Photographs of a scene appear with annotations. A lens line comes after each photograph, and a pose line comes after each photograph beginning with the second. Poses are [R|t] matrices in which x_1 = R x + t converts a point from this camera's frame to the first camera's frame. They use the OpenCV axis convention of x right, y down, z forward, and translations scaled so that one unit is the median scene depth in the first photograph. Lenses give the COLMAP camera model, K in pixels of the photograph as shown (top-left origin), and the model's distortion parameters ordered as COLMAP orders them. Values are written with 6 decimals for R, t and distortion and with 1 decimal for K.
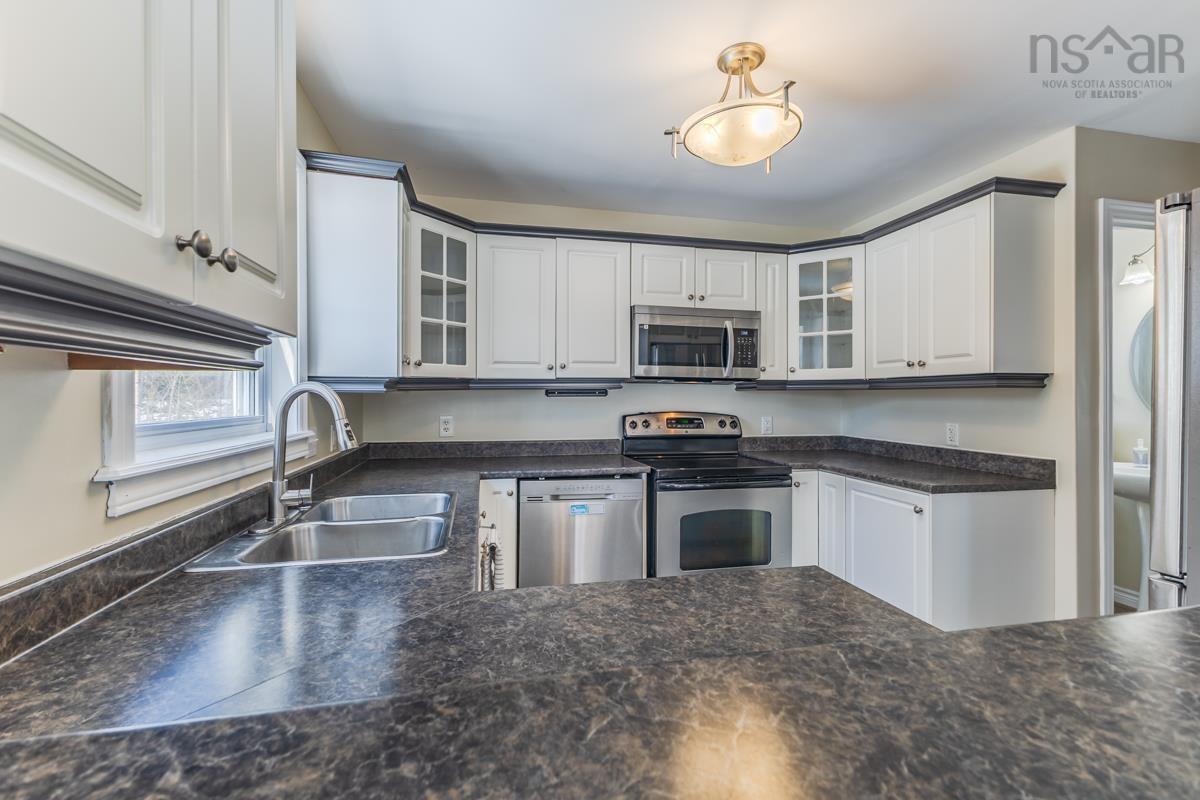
lens RADIAL K [[522.9, 0, 599.3], [0, 522.9, 393.9], [0, 0, 1]] dist [0.006897, -0.001361]
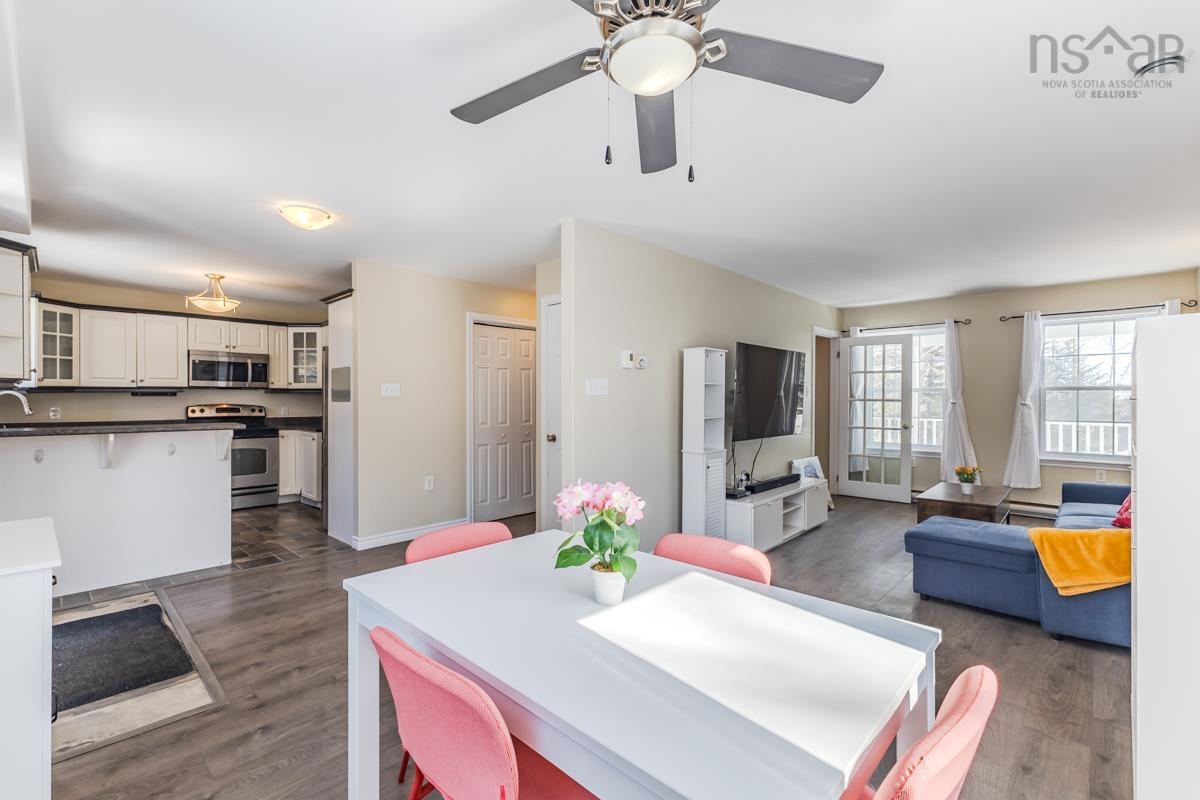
lens RADIAL K [[522.9, 0, 593.7], [0, 522.9, 399.9], [0, 0, 1]] dist [0.006897, -0.001361]
pose [[0.837612, -0.002965, 0.546257, 0.250935], [-0.002261, 0.999958, 0.008894, -0.001955], [-0.546261, -0.008685, 0.837570, -1.433987]]
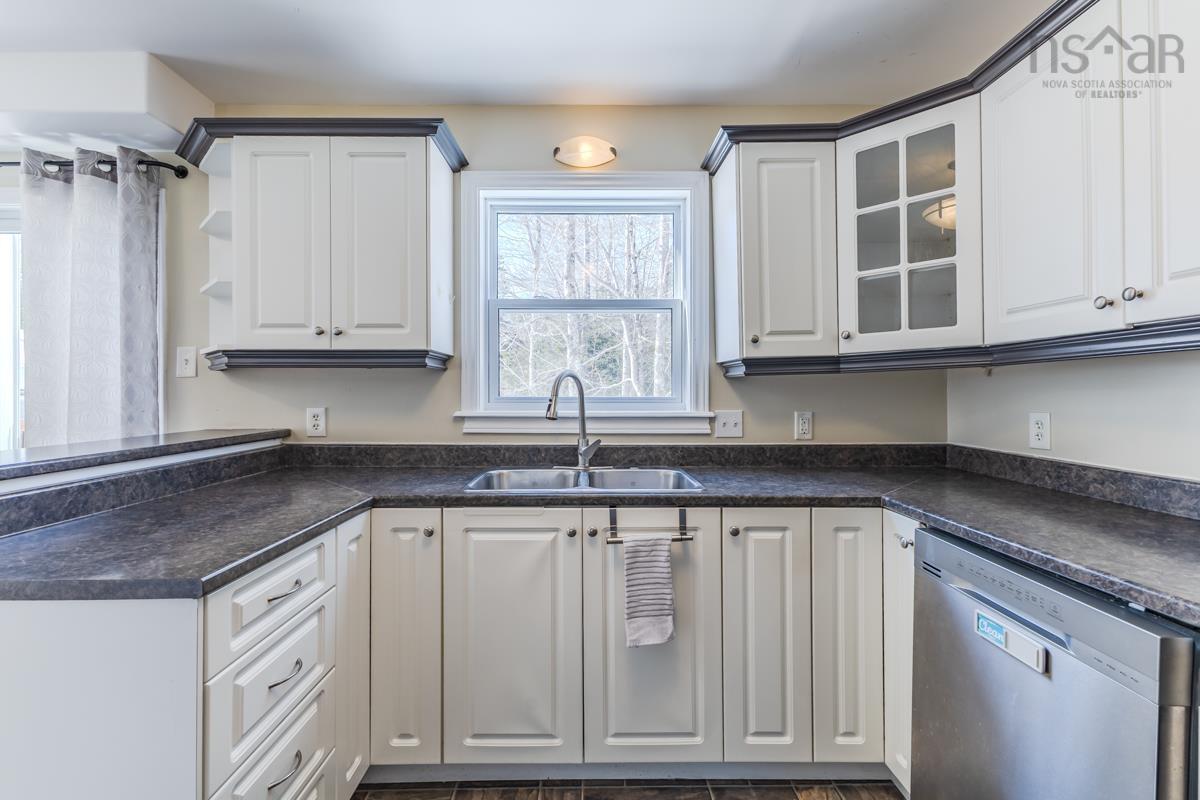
lens RADIAL K [[522.9, 0, 600.2], [0, 522.9, 394.1], [0, 0, 1]] dist [0.006897, -0.001361]
pose [[-0.208966, -0.002311, -0.977920, 0.381447], [0.002459, 0.999993, -0.002889, 0.022369], [0.977920, -0.003008, -0.208959, 0.654675]]
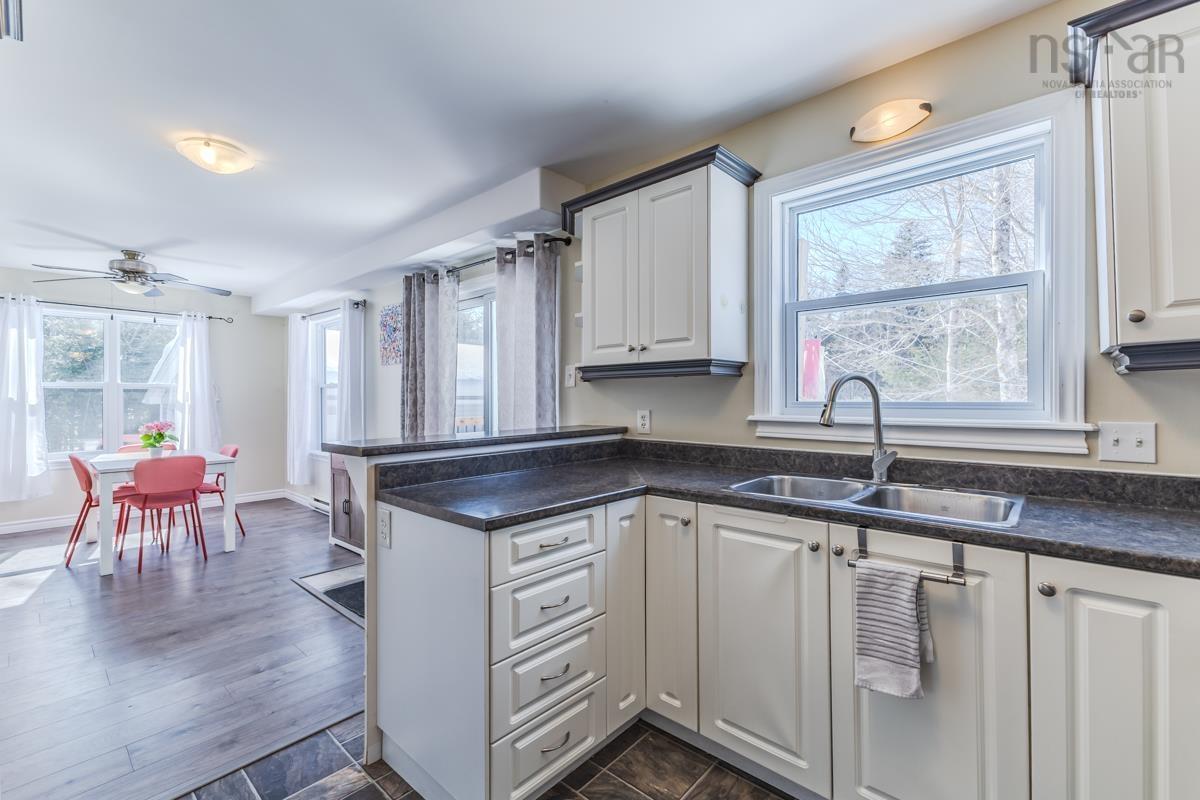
lens RADIAL K [[522.9, 0, 615.6], [0, 522.9, 398.8], [0, 0, 1]] dist [0.006897, -0.001361]
pose [[-0.813783, 0.001136, -0.581168, 0.311255], [0.002943, 0.999993, -0.002167, 0.020833], [0.581162, -0.003474, -0.813781, 0.811761]]
